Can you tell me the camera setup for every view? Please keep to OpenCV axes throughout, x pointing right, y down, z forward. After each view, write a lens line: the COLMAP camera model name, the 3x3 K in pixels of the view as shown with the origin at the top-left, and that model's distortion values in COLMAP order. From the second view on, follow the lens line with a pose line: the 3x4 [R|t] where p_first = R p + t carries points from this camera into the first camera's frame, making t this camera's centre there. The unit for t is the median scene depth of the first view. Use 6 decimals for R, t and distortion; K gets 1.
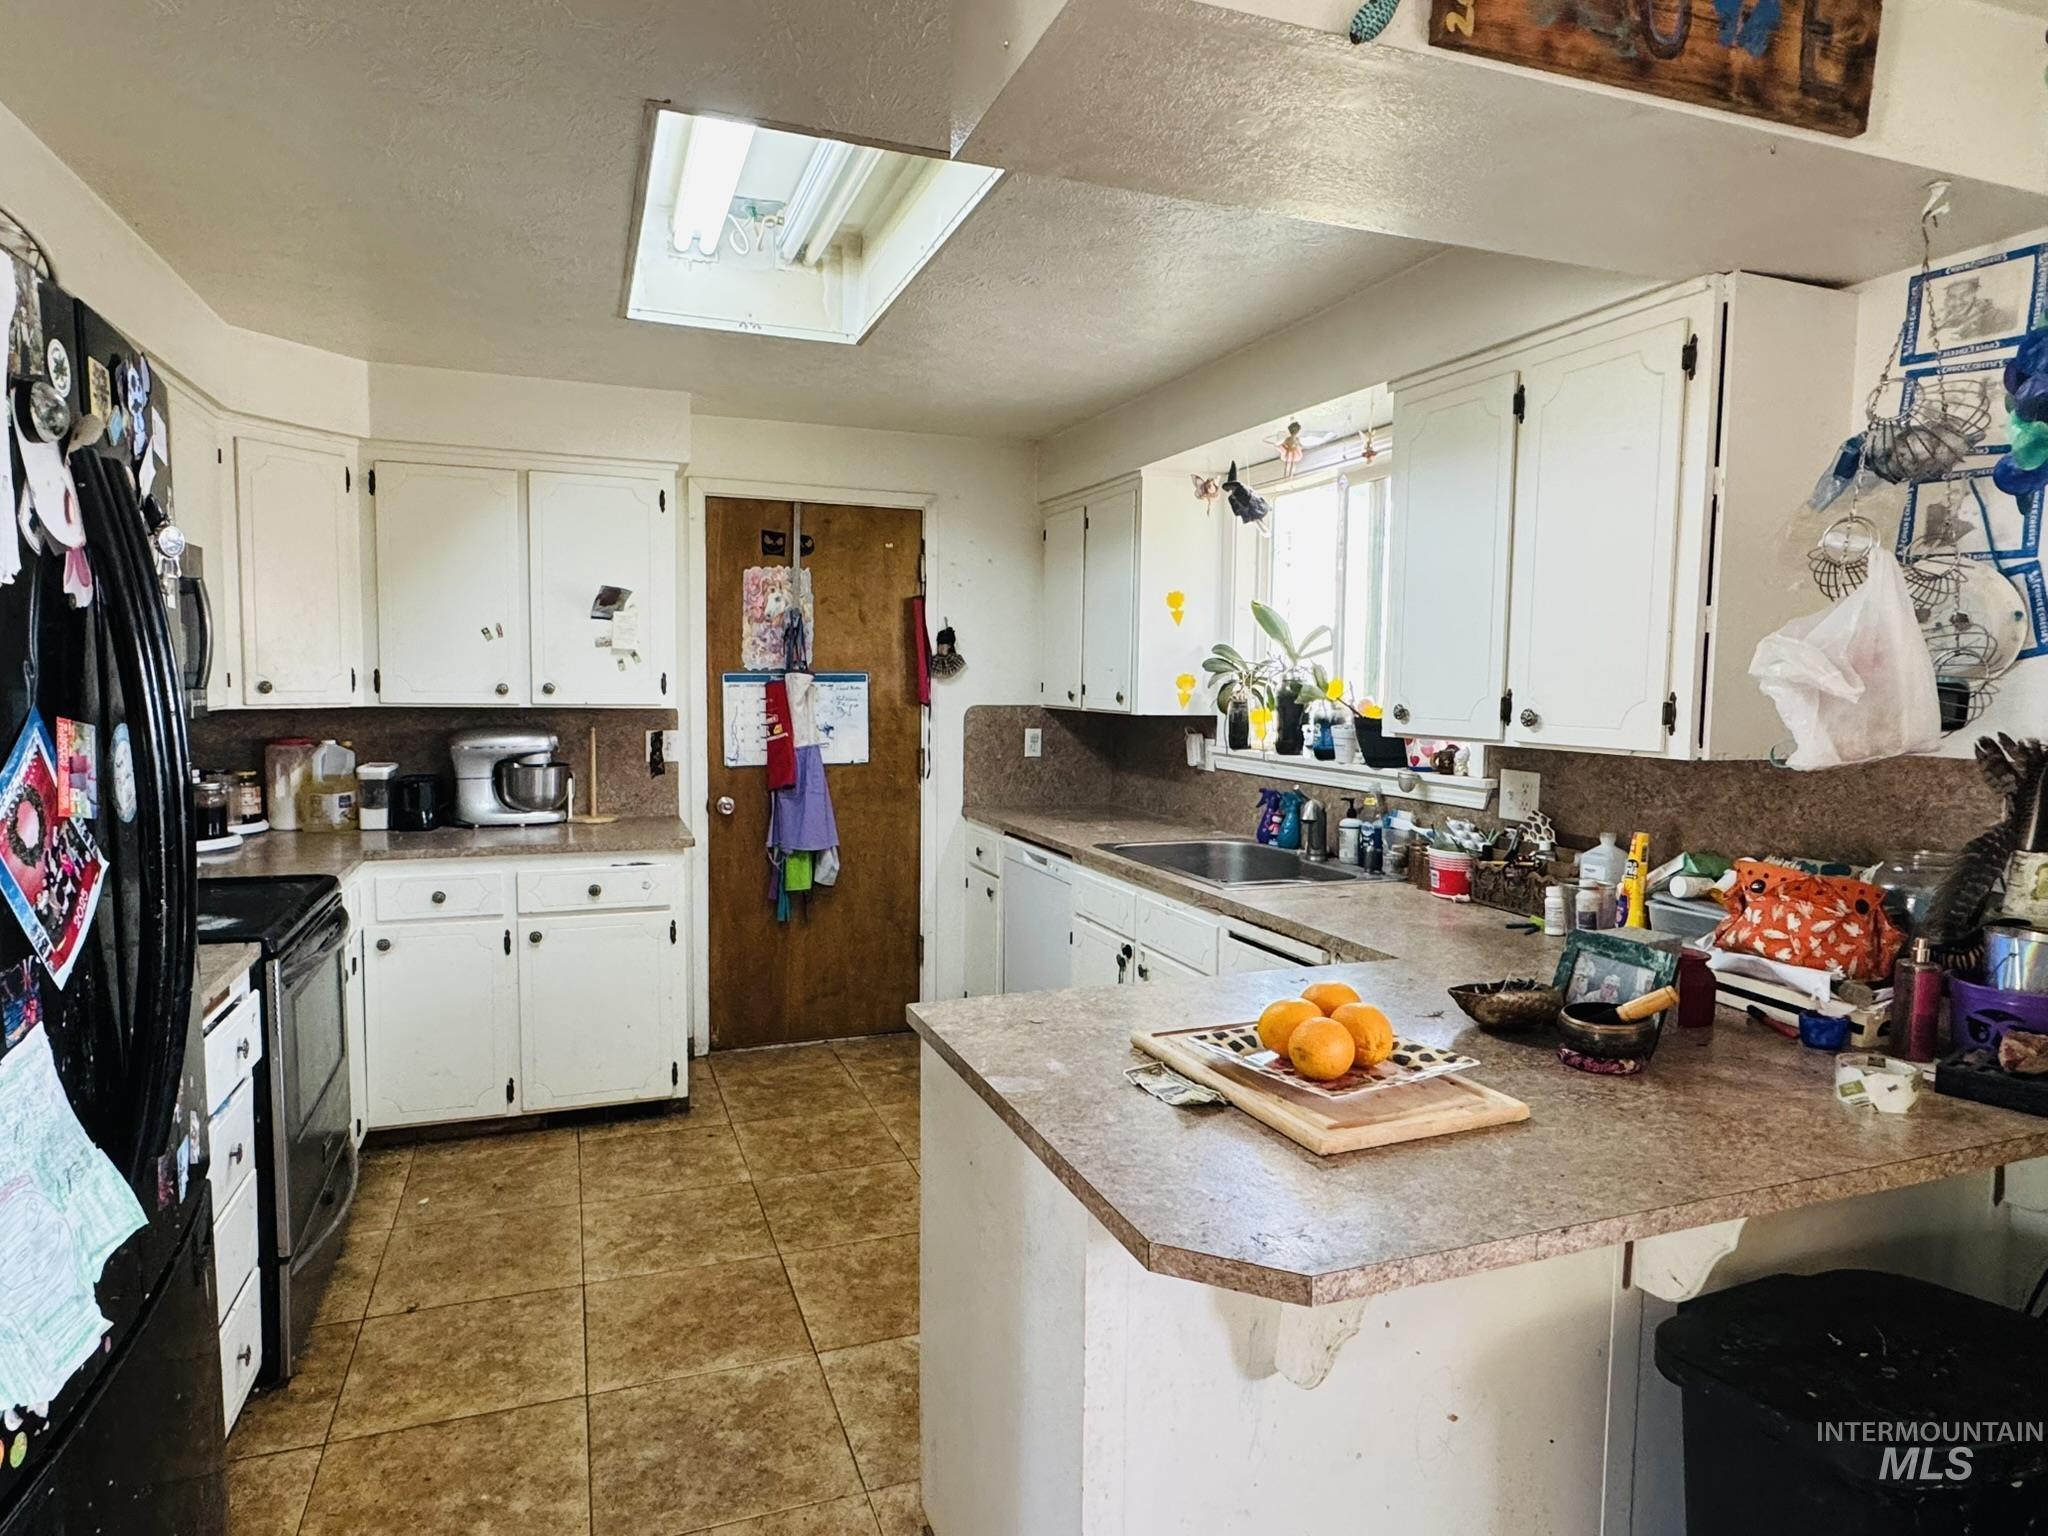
lens RADIAL K [[1200.3, 0, 1009.7], [0, 1200.3, 768.1], [0, 0, 1]] dist [-0.001493, 0.000653]
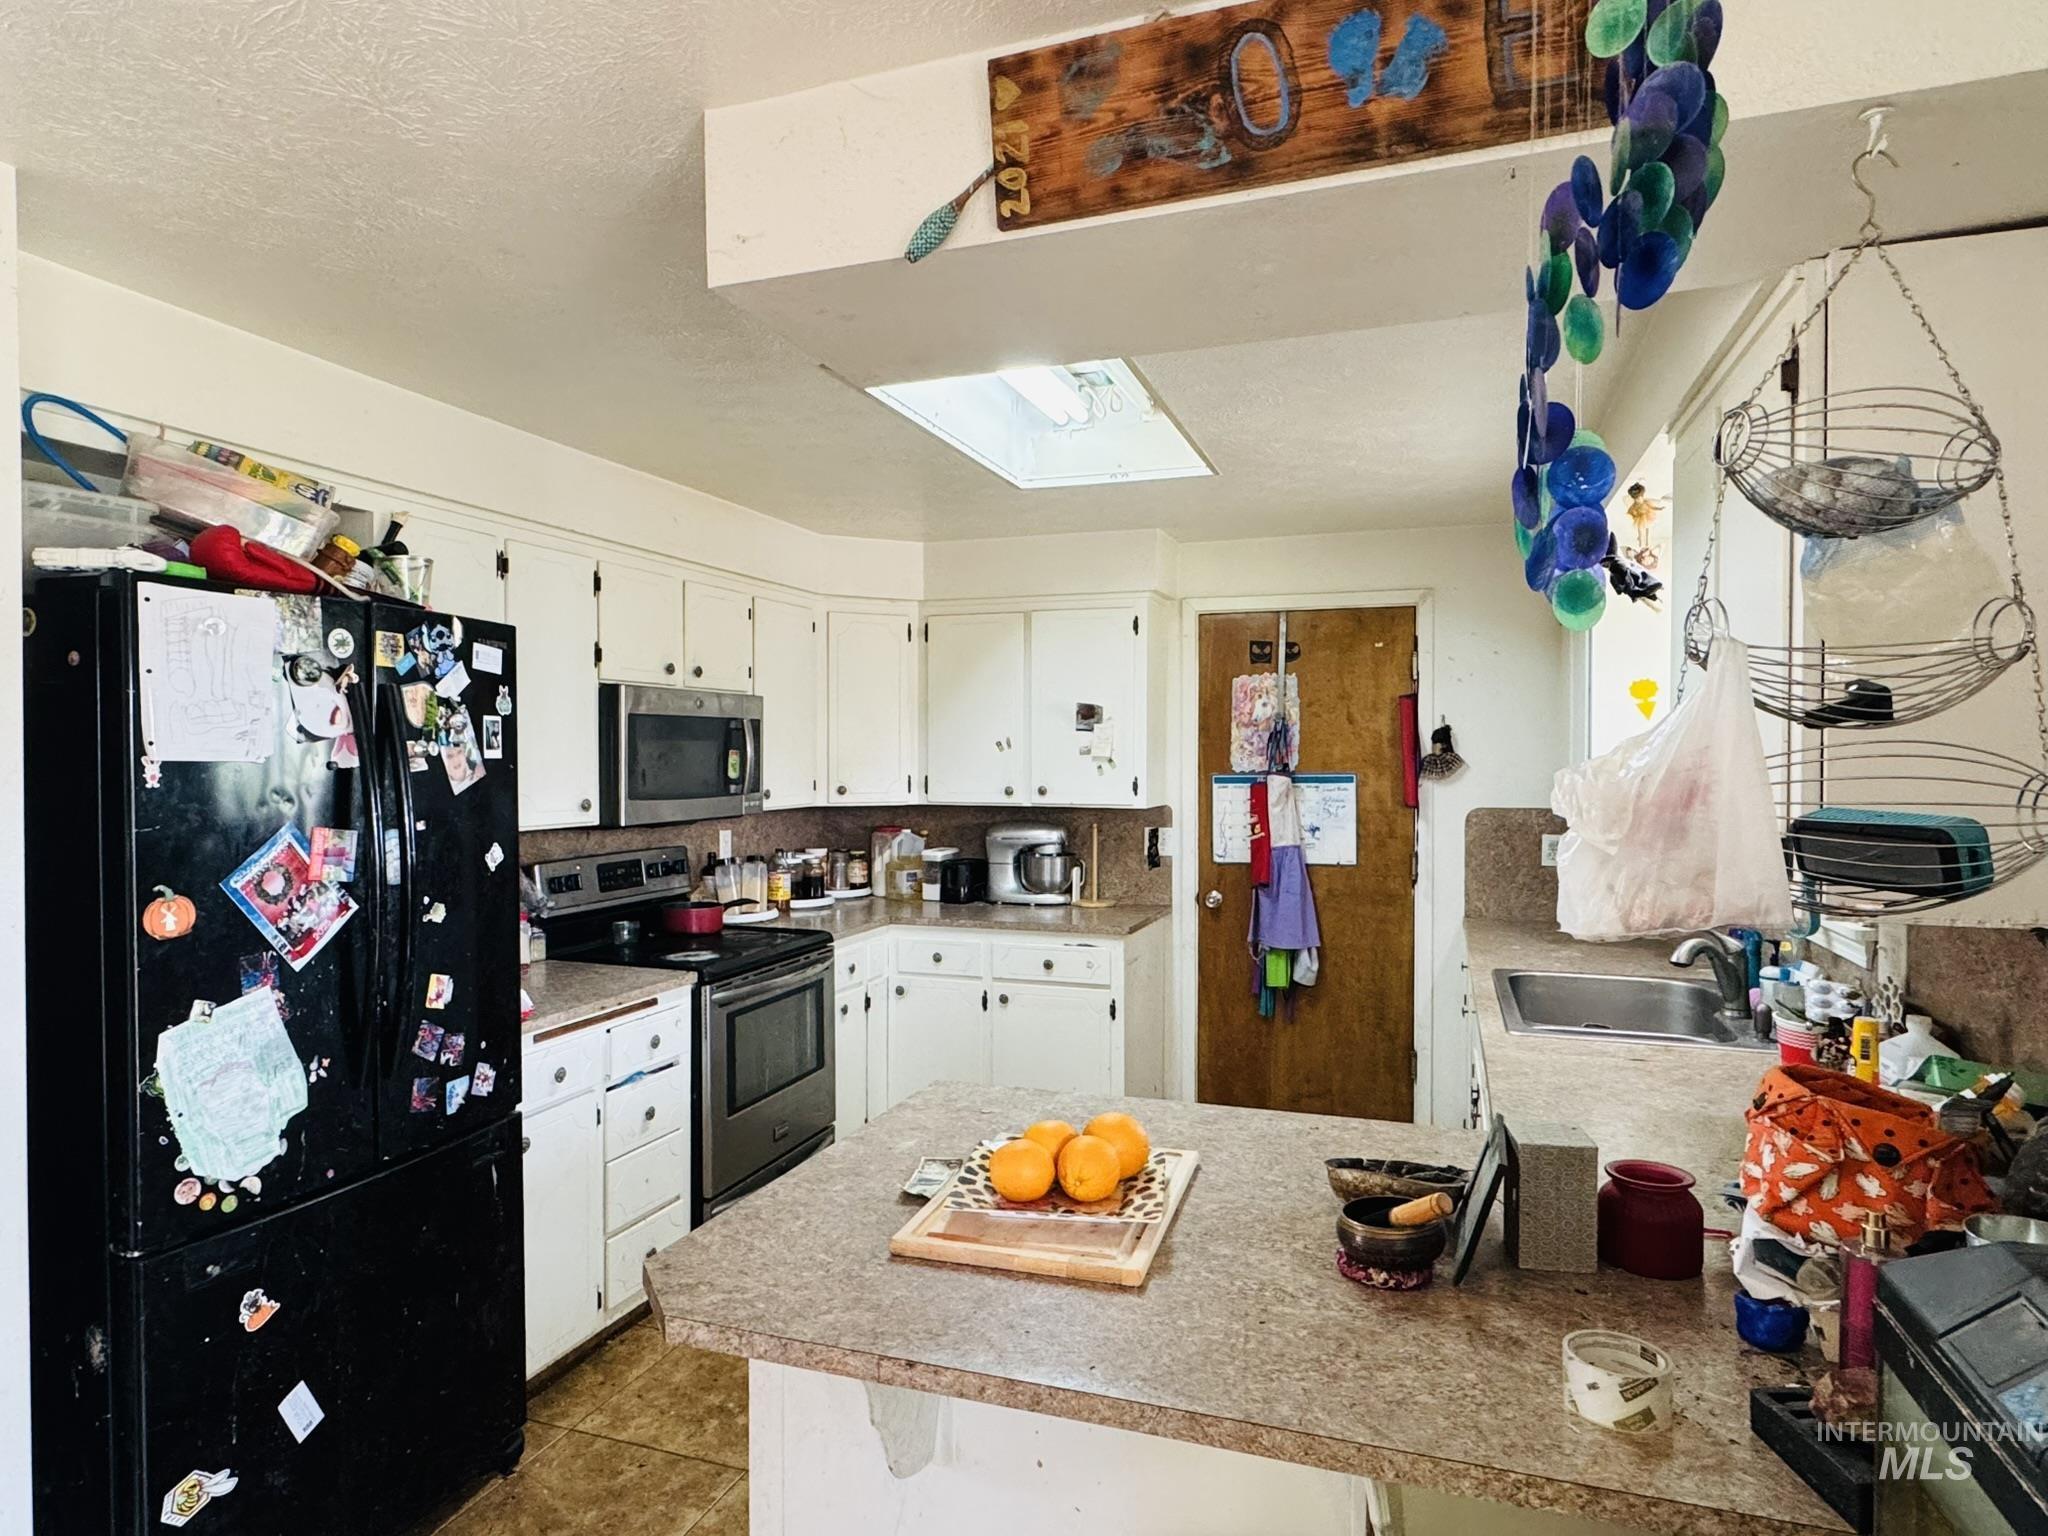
lens RADIAL K [[1200.3, 0, 1009.7], [0, 1200.3, 768.1], [0, 0, 1]] dist [-0.001493, 0.000653]
pose [[0.762303, -0.006733, -0.647185, 0.341294], [-0.039092, 0.997641, -0.056425, -0.019109], [0.646039, 0.068313, 0.760242, 0.069387]]
